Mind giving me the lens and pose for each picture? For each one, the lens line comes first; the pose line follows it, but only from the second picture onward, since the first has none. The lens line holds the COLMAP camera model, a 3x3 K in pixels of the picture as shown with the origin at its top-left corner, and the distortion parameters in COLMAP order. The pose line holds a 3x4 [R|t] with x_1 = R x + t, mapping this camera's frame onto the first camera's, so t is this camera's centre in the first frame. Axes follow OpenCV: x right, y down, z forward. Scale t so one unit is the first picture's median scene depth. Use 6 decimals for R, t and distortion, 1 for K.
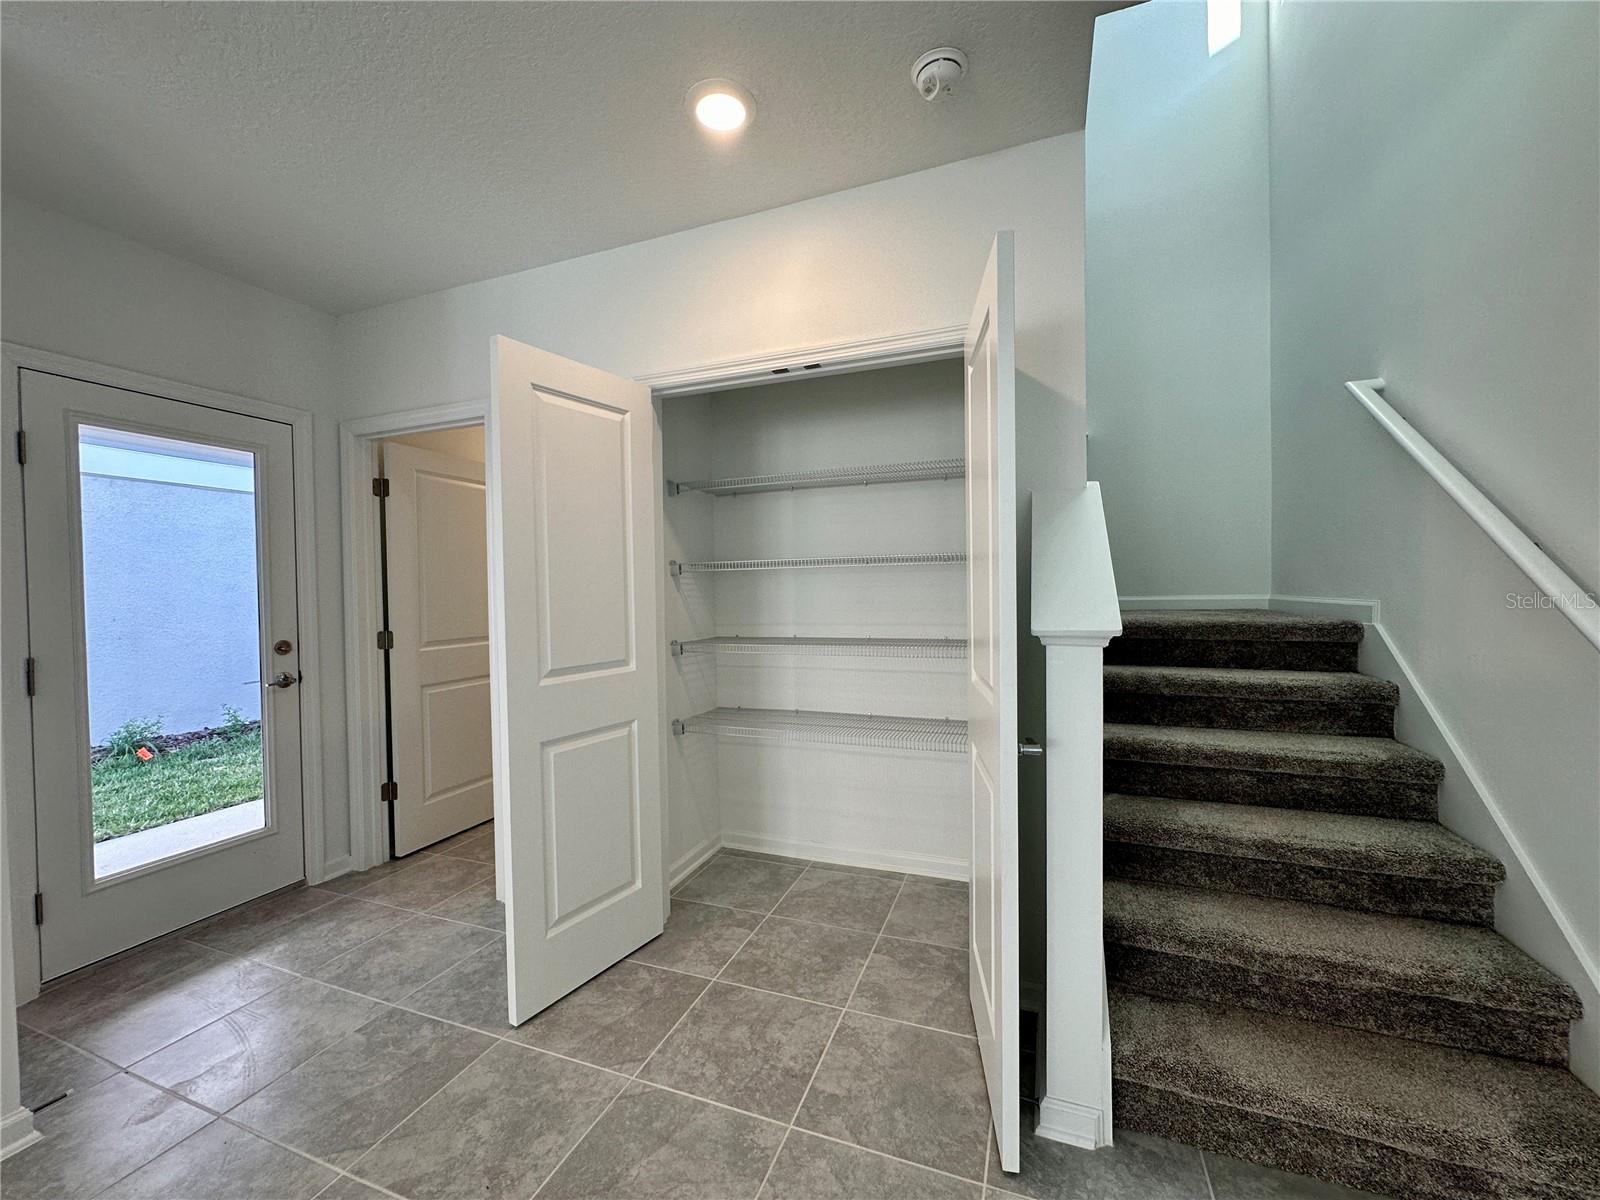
lens RADIAL K [[639.2, 0, 797.1], [0, 639.2, 604.3], [0, 0, 1]] dist [-0.002208, 0.000301]
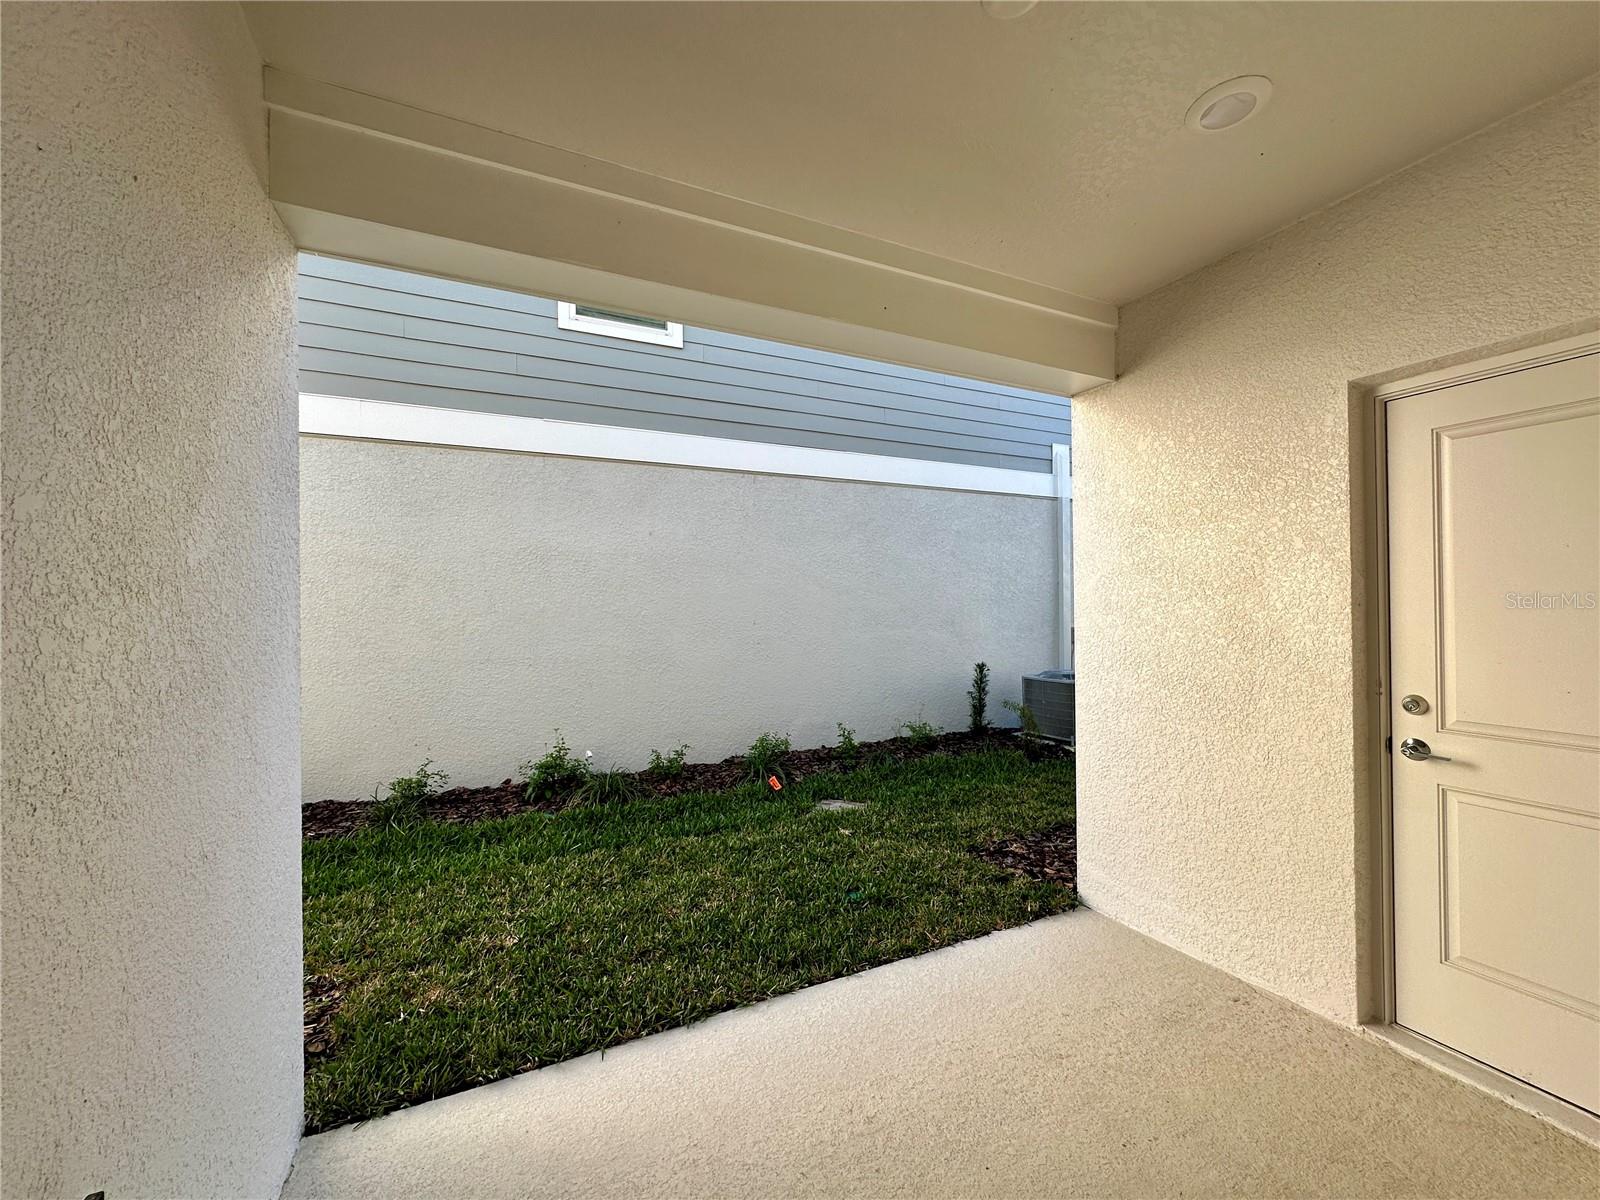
lens RADIAL K [[639.2, 0, 800.3], [0, 639.2, 601.7], [0, 0, 1]] dist [-0.002208, 0.000301]
pose [[0.728718, 0.003071, -0.684807, -0.400083], [-0.014201, 0.999843, -0.010628, 0.001148], [0.684667, 0.017470, 0.728647, 0.383096]]
